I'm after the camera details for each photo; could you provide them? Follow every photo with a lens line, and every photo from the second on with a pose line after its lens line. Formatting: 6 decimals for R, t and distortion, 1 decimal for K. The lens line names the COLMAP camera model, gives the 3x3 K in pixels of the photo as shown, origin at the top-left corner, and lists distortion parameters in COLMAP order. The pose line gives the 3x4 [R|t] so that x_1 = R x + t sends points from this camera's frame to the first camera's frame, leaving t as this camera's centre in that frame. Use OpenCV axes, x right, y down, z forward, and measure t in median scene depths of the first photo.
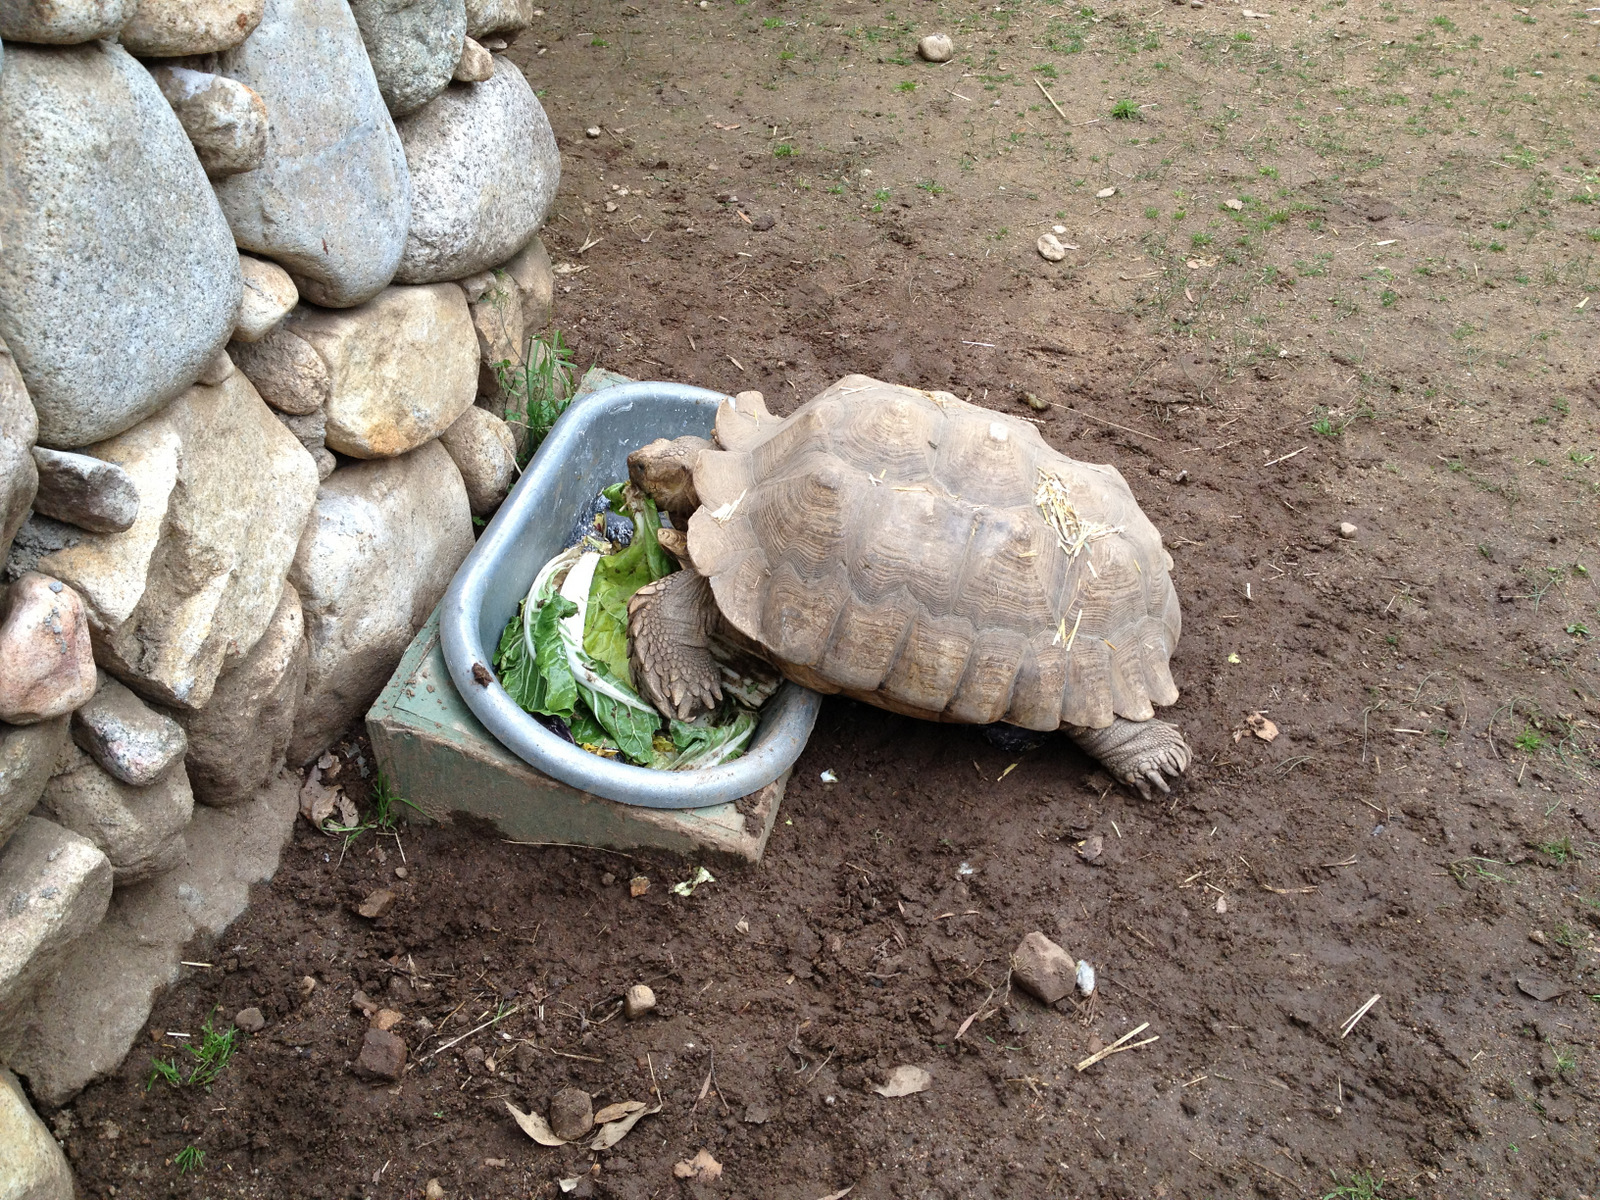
lens RADIAL K [[1527.7, 0, 800.0], [0, 1527.7, 600.0], [0, 0, 1]] dist [0.121061, -0.205112]
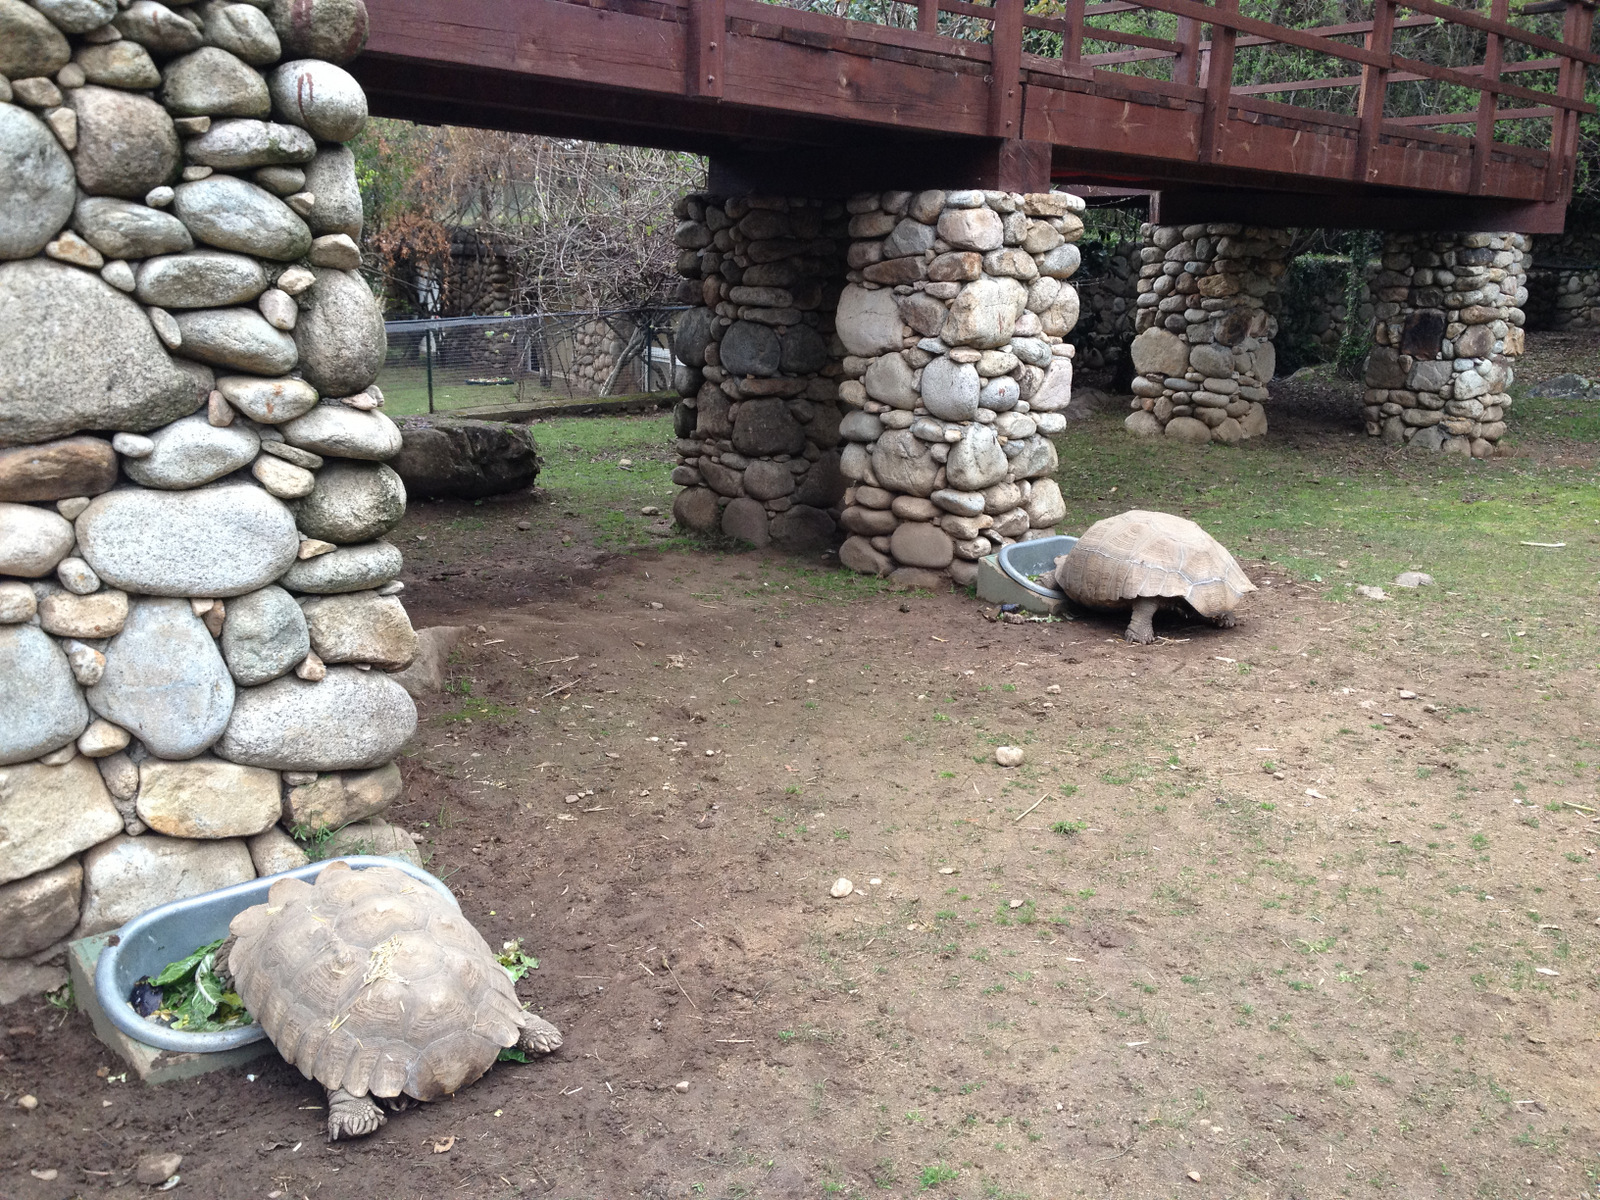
lens RADIAL K [[1527.7, 0, 800.0], [0, 1527.7, 600.0], [0, 0, 1]] dist [0.121061, -0.205112]
pose [[0.780629, 0.140092, -0.609091, 1.548420], [-0.373472, 0.885981, -0.274875, -0.114191], [0.501135, 0.442054, 0.743944, -0.232230]]
